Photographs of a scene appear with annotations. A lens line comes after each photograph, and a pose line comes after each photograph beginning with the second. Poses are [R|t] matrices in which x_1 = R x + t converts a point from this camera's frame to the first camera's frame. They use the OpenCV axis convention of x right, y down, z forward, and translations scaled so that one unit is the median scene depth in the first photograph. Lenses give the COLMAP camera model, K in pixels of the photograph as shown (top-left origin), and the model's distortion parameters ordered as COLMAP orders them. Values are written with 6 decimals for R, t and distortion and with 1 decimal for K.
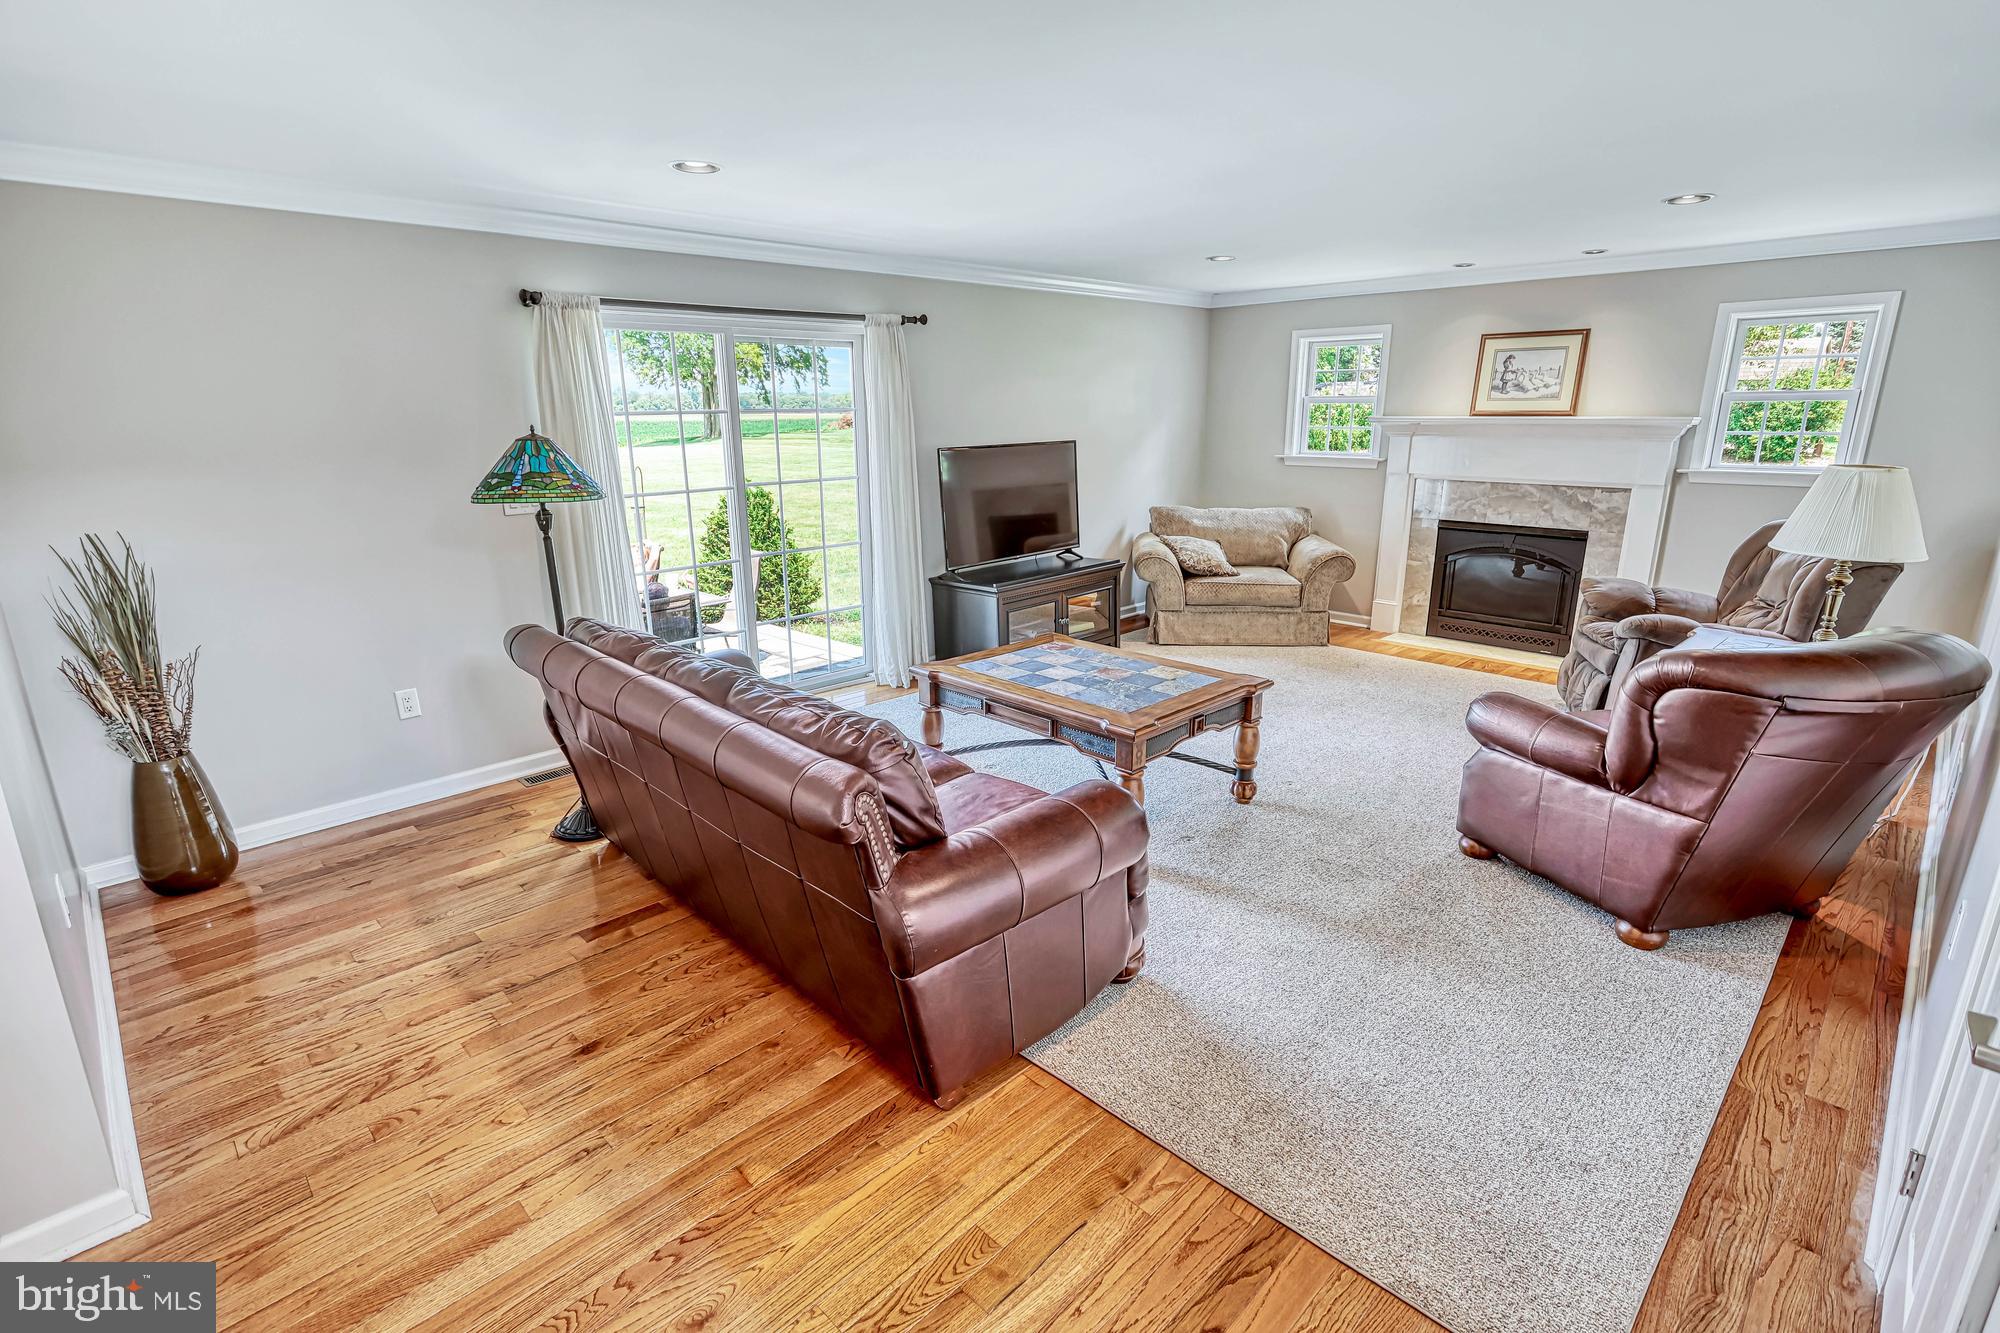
lens RADIAL K [[944.9, 0, 1004.1], [0, 944.9, 646.1], [0, 0, 1]] dist [-0.000516, 0.003078]
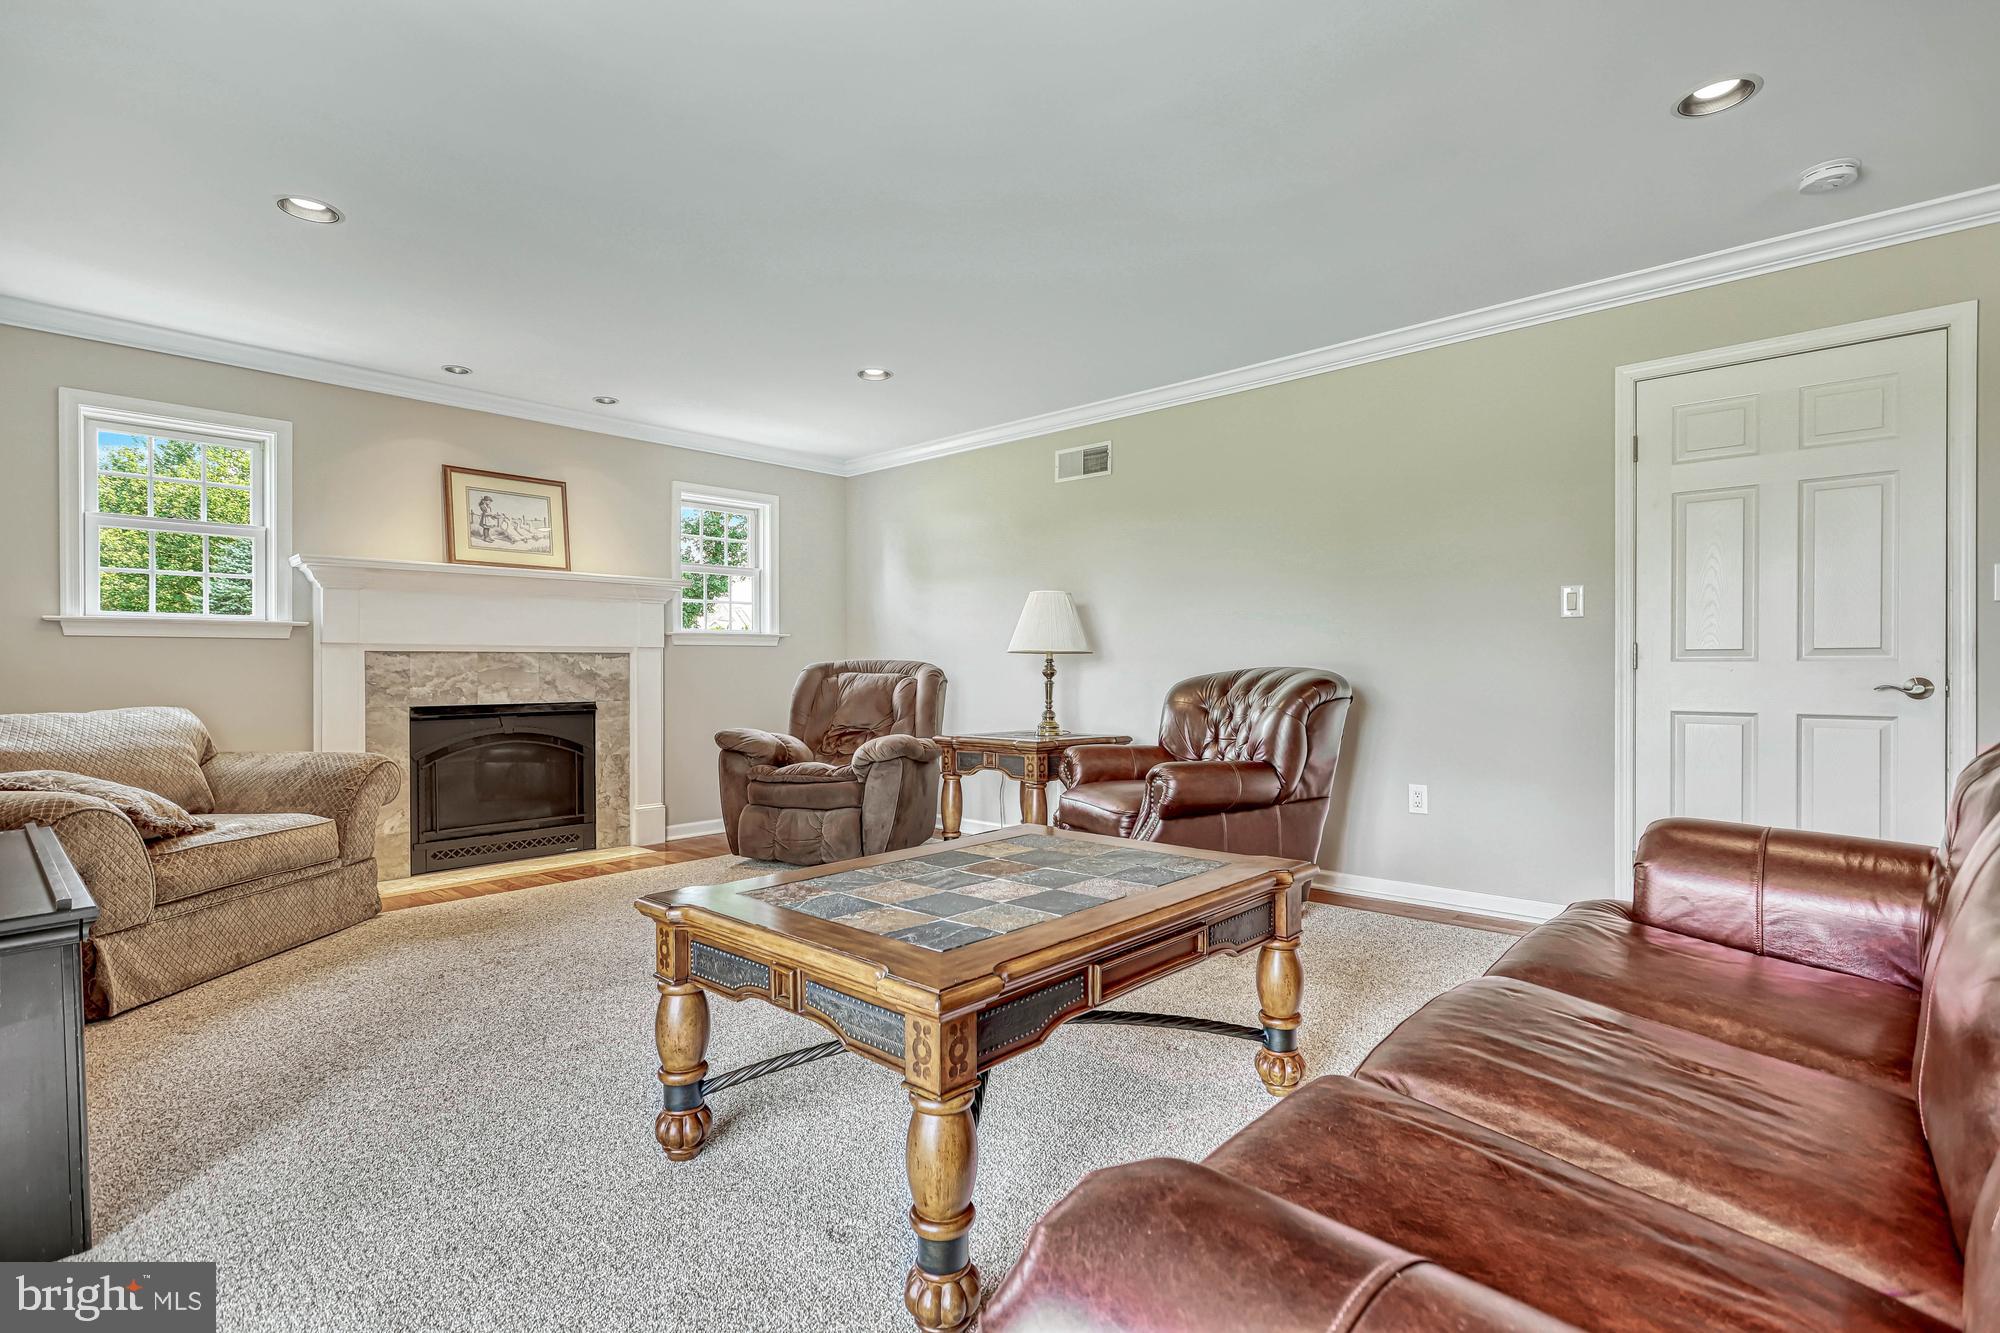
lens RADIAL K [[944.9, 0, 1000.2], [0, 944.9, 667.5], [0, 0, 1]] dist [-0.000516, 0.003078]
pose [[-0.025550, 0.004260, 0.999664, -0.284582], [0.247361, 0.968921, 0.002194, -0.059460], [-0.968586, 0.247334, -0.025810, 0.635822]]
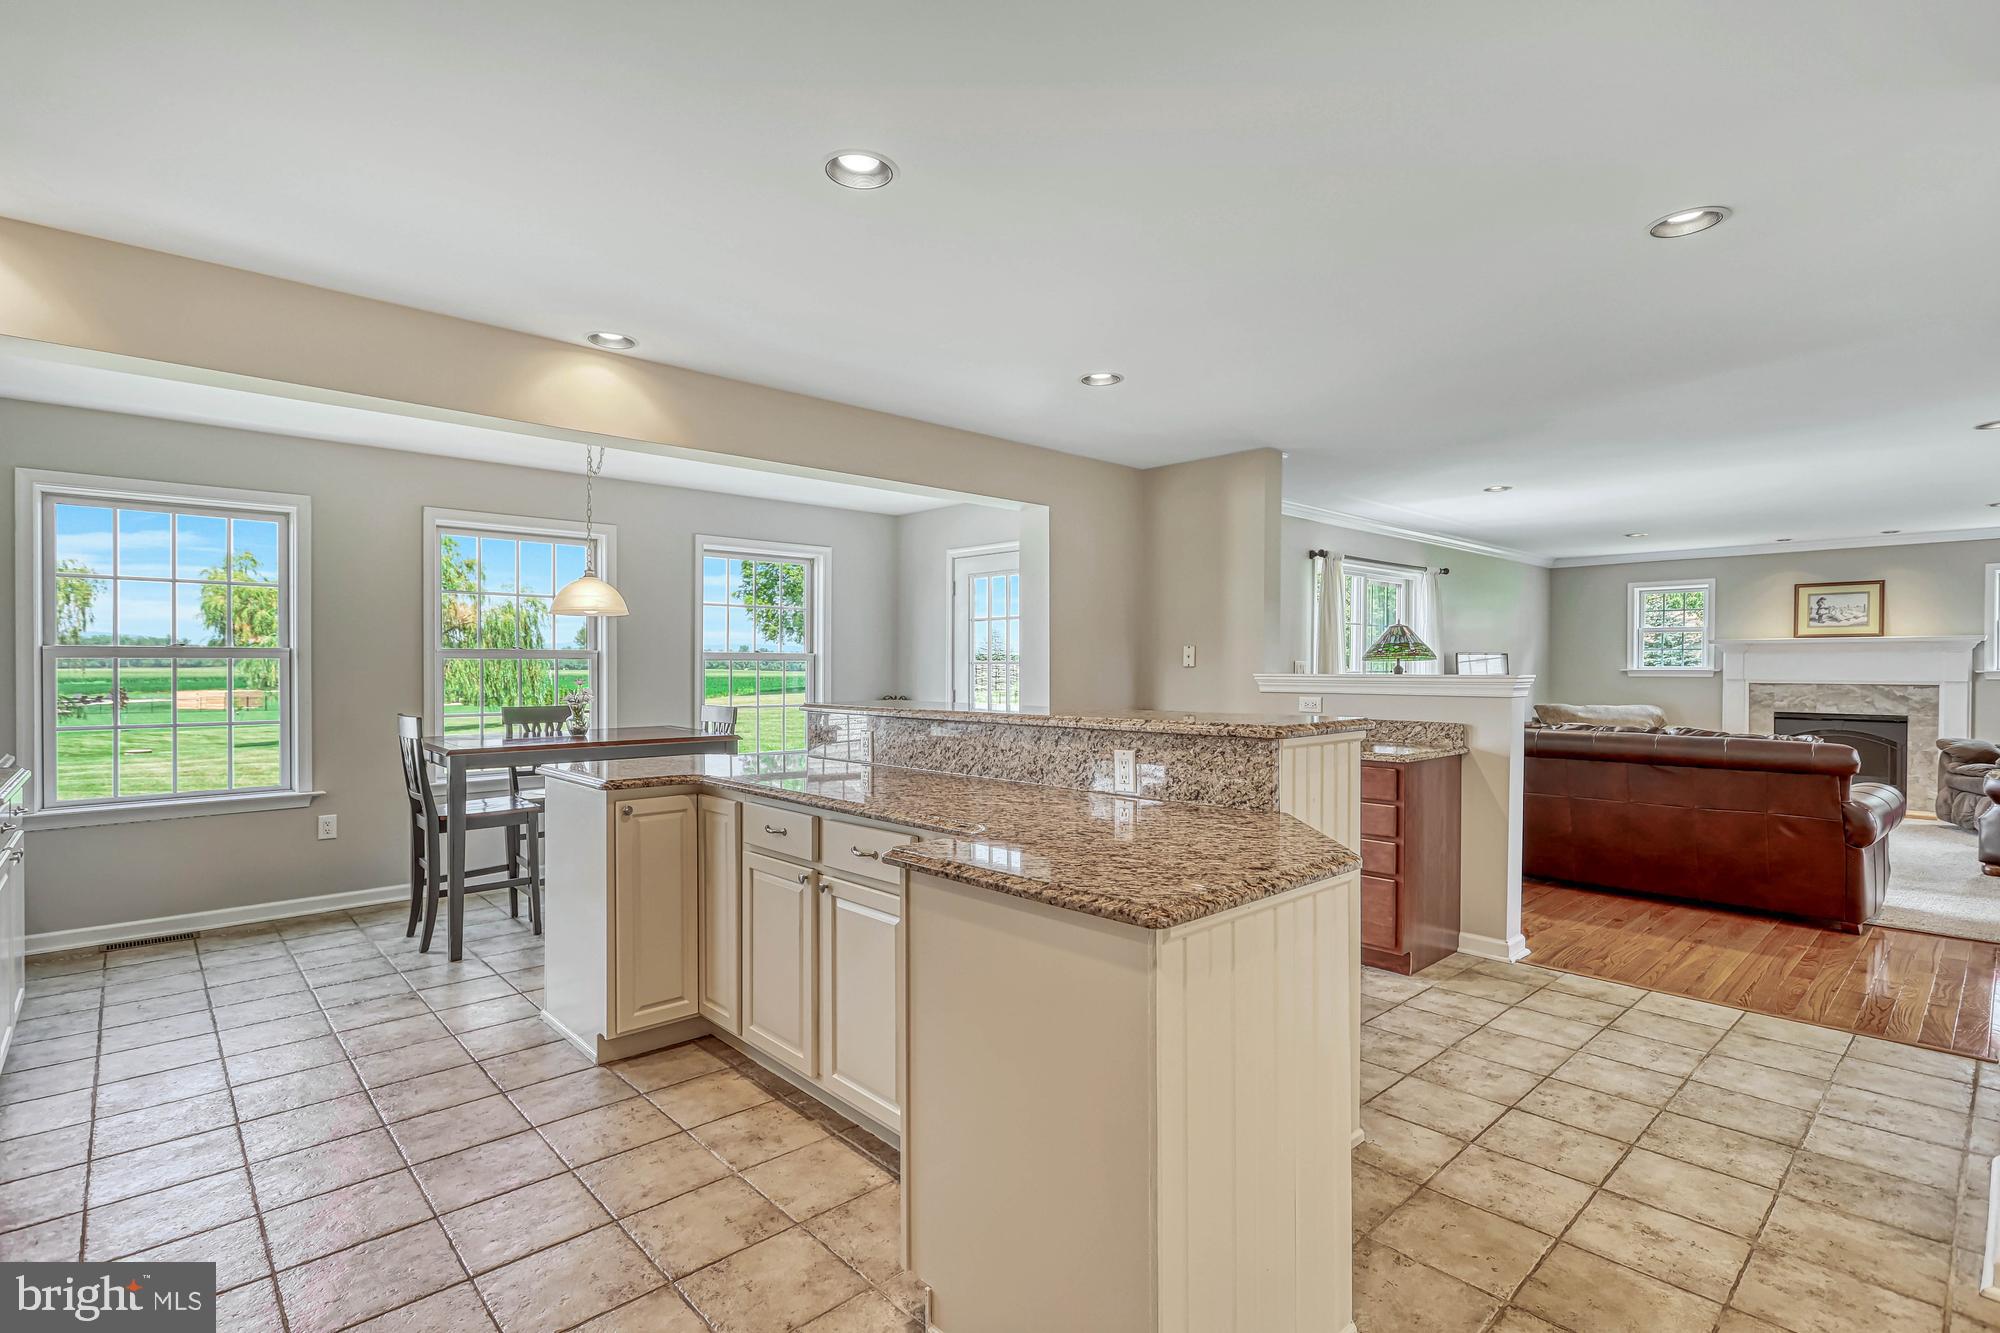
lens RADIAL K [[944.9, 0, 993.4], [0, 944.9, 663.8], [0, 0, 1]] dist [-0.000516, 0.003078]
pose [[0.999312, 0.009594, -0.035838, -0.692373], [-0.018240, 0.968223, -0.249421, 0.179564], [0.032306, 0.249903, 0.967732, -0.431352]]
